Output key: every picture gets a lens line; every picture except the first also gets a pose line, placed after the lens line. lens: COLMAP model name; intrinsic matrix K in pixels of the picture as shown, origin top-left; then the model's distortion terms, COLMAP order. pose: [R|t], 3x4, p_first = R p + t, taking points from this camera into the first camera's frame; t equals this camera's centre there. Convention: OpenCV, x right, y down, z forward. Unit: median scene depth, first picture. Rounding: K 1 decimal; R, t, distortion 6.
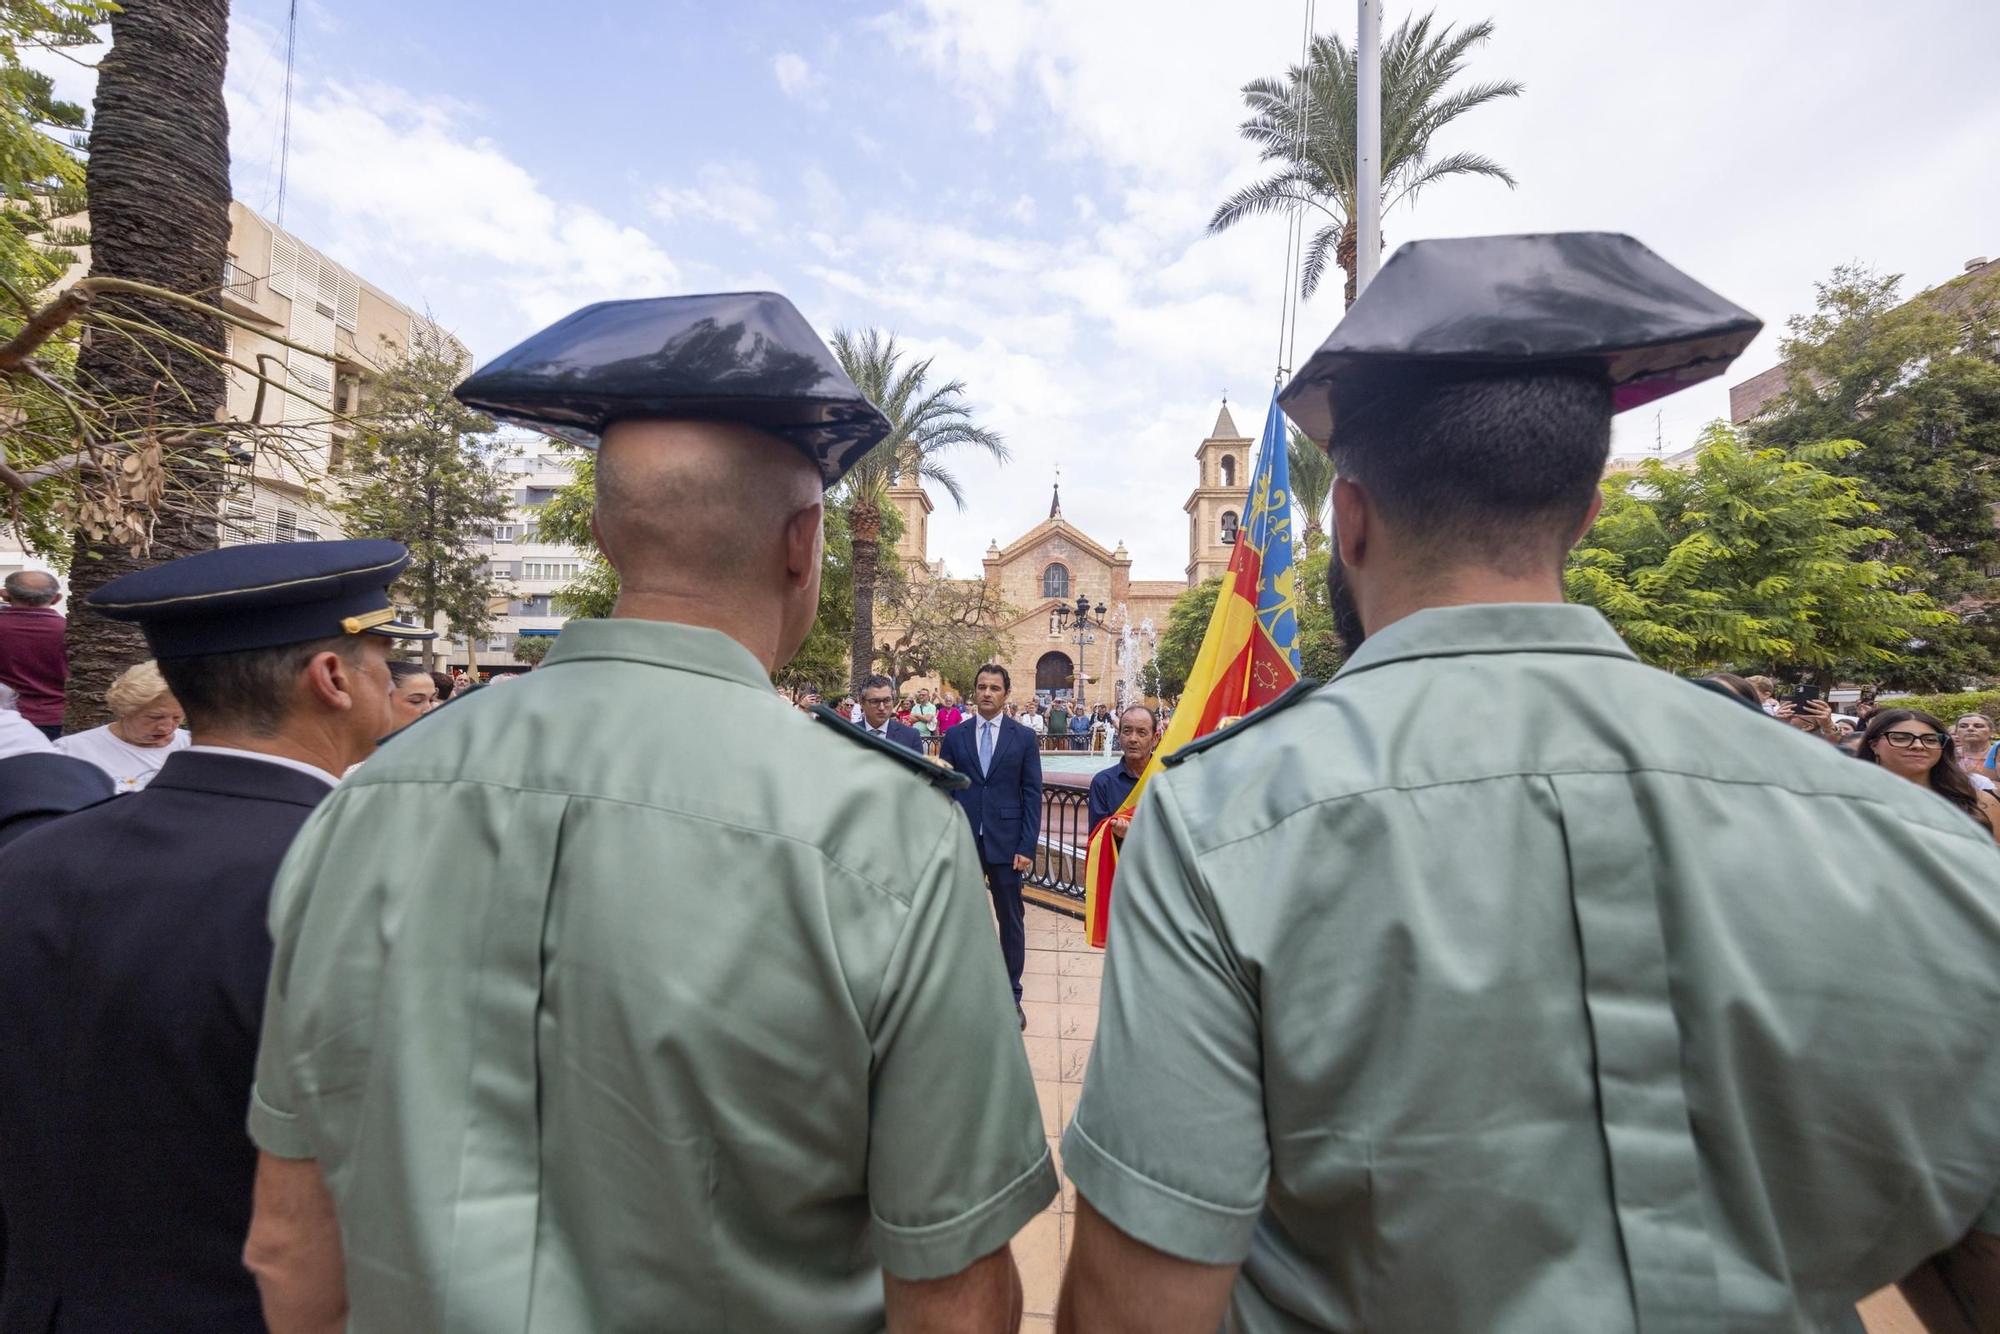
lens RADIAL K [[735.5, 0, 1003.4], [0, 735.5, 669.9], [0, 0, 1]] dist [0.006077, -0.002514]
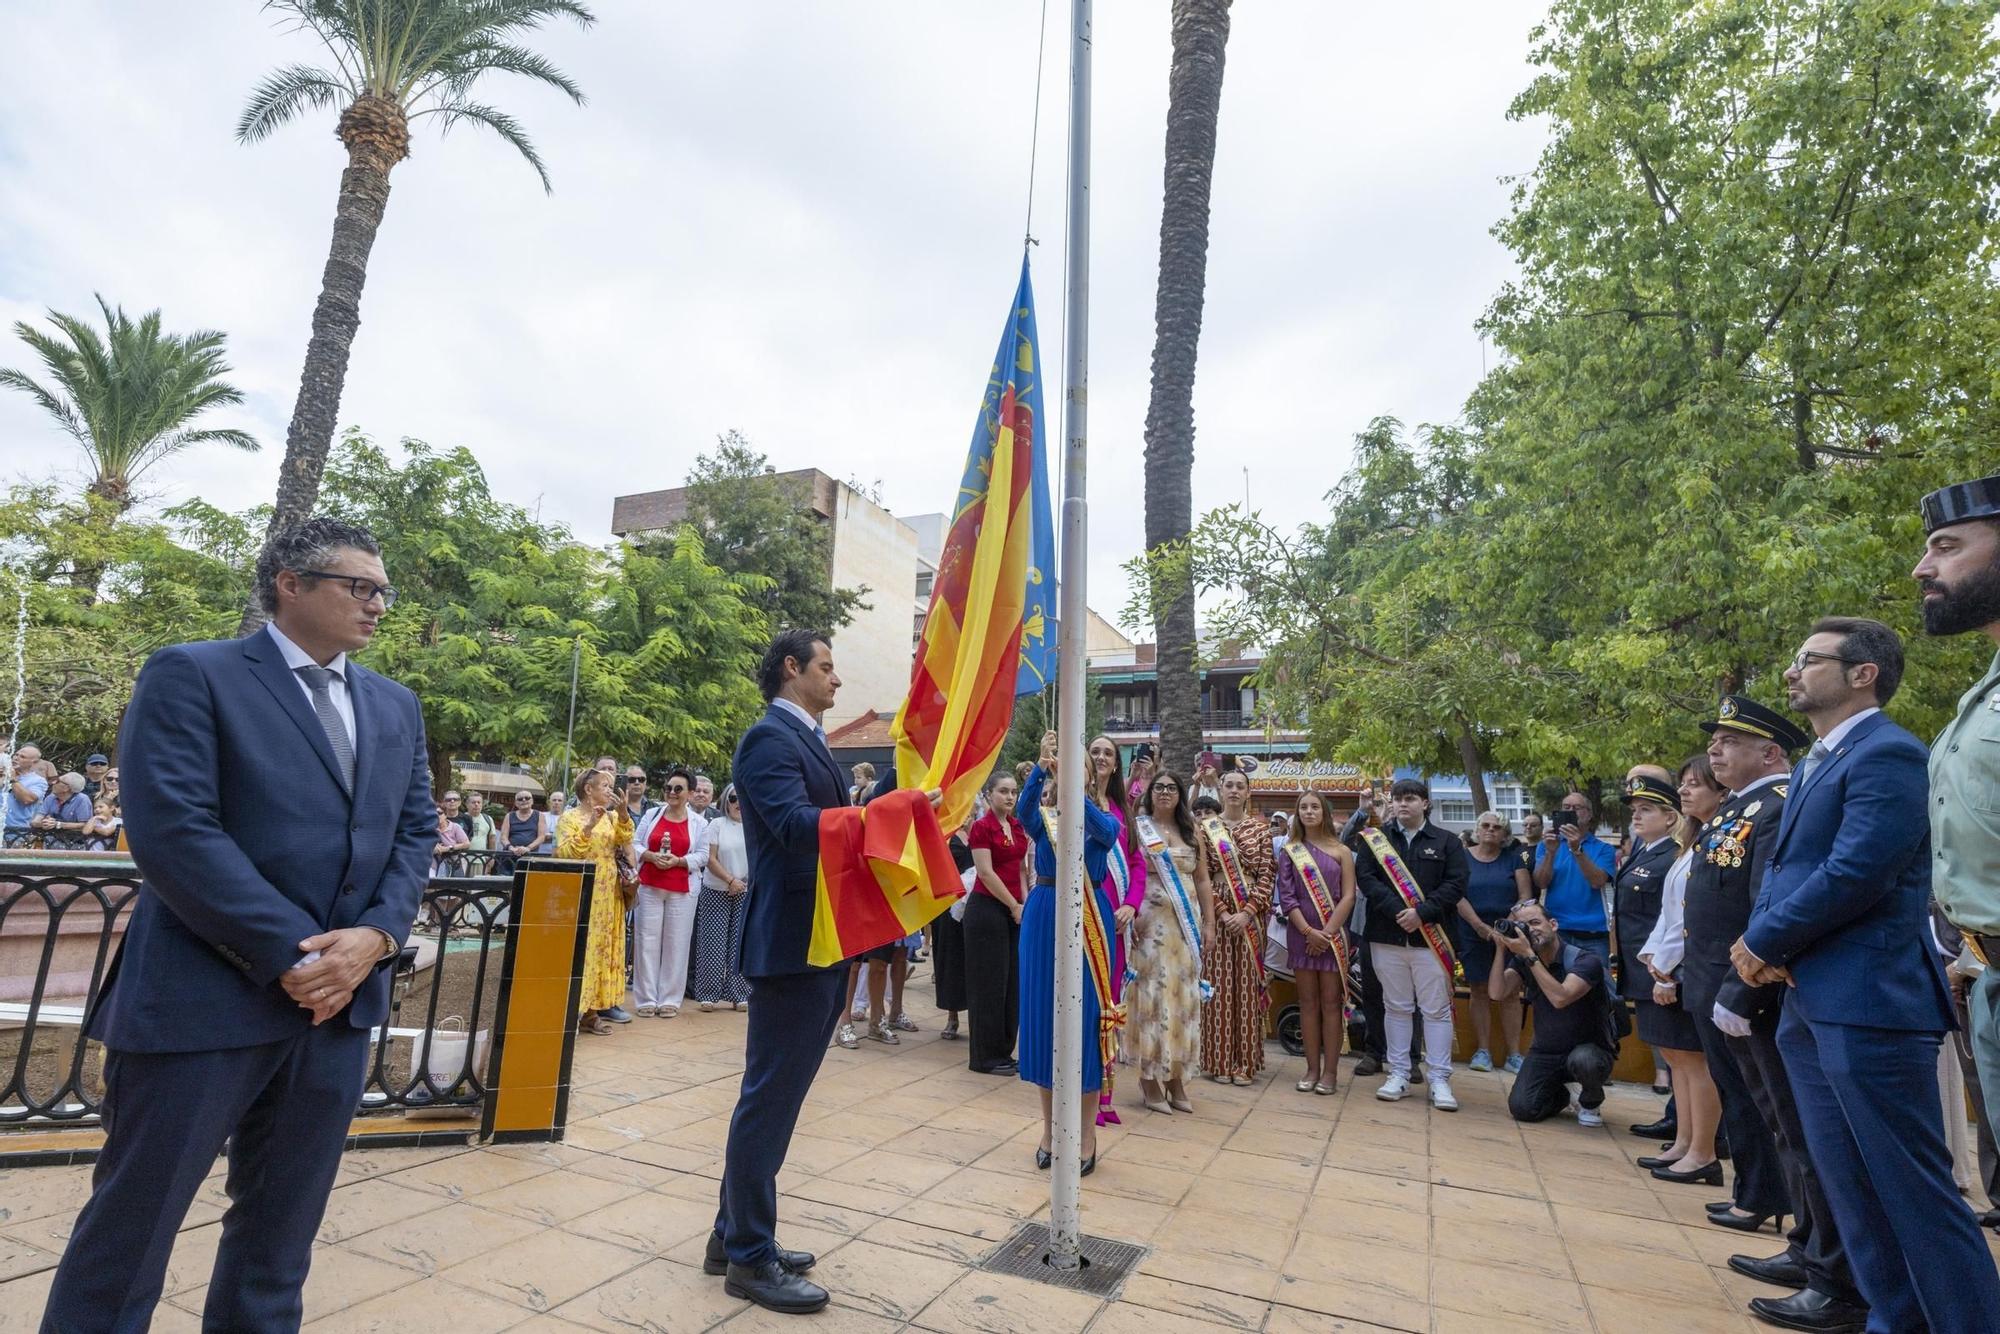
lens RADIAL K [[979.9, 0, 1000.2], [0, 979.9, 674.8], [0, 0, 1]] dist [0.002265, -0.000757]
pose [[0.327031, 0.168997, 0.929780, -0.082504], [-0.088163, 0.985045, -0.148033, 0.020117], [-0.940892, -0.033561, 0.337039, 0.068167]]
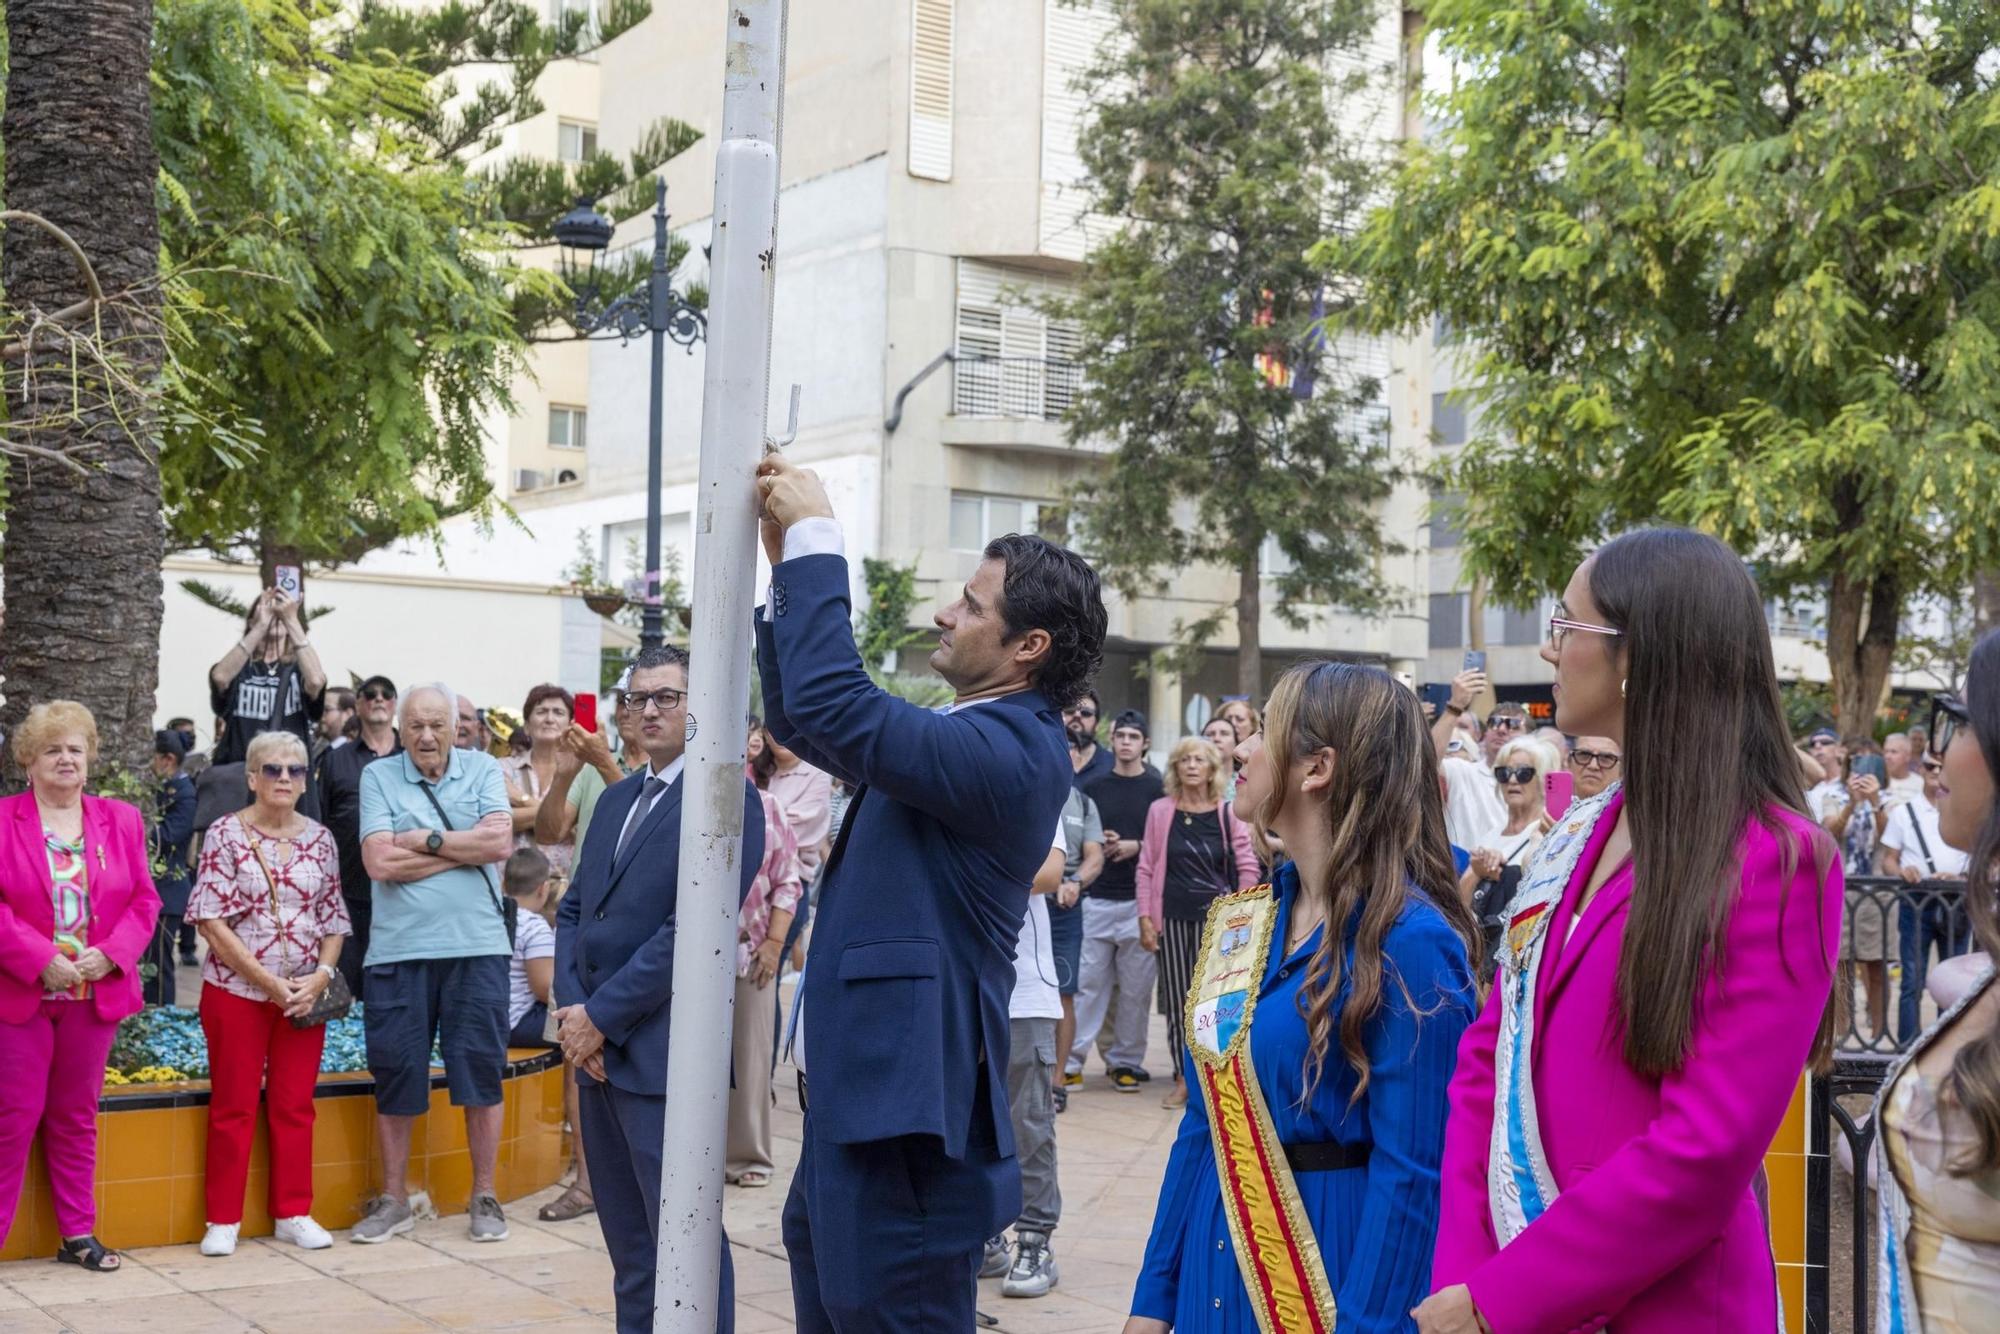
lens RADIAL K [[2626.2, 0, 963.2], [0, 2626.2, 656.9], [0, 0, 1]] dist [0.018078, 0.000000]
pose [[0.637074, -0.039994, -0.769764, 0.183539], [0.032899, 0.999154, -0.024684, 0.008861], [0.770100, -0.009599, 0.637851, 0.017546]]
